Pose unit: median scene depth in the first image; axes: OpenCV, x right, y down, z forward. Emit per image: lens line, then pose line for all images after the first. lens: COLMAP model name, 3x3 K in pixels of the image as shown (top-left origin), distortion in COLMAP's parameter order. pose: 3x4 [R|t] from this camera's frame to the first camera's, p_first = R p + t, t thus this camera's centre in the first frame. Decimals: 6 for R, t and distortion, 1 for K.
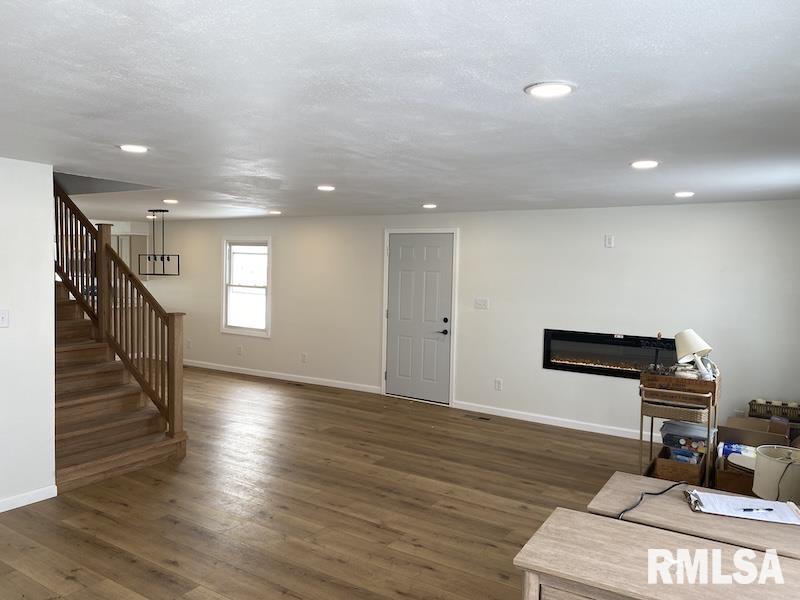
lens RADIAL K [[607.4, 0, 400.0], [0, 607.4, 300.0], [0, 0, 1]] dist [0.051606, -0.088059]
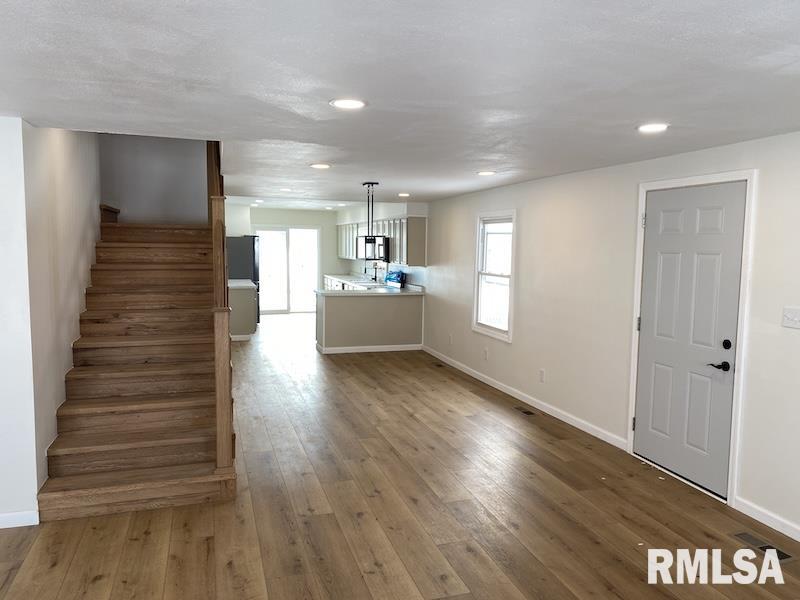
lens RADIAL K [[605.6, 0, 401.8], [0, 605.6, 303.3], [0, 0, 1]] dist [0.049341, -0.055264]
pose [[0.775647, 0.048236, -0.629322, 0.259635], [-0.032391, 0.998804, 0.036633, -0.018481], [0.630336, -0.008030, 0.776281, 0.539744]]
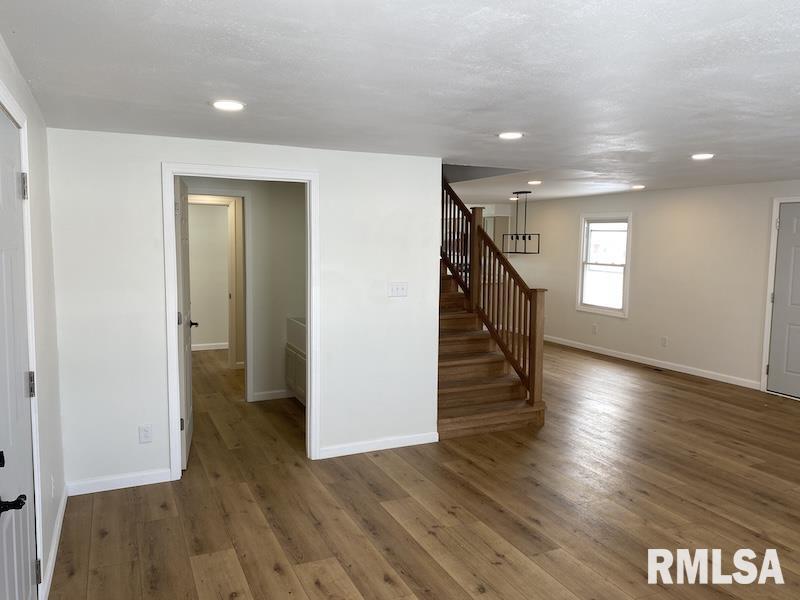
lens RADIAL K [[607.3, 0, 399.1], [0, 607.3, 296.5], [0, 0, 1]] dist [0.045538, -0.053437]
pose [[0.846370, 0.036587, -0.531337, -0.011052], [-0.020875, 0.999150, 0.035548, 0.001856], [0.532186, -0.018995, 0.846414, -0.017212]]
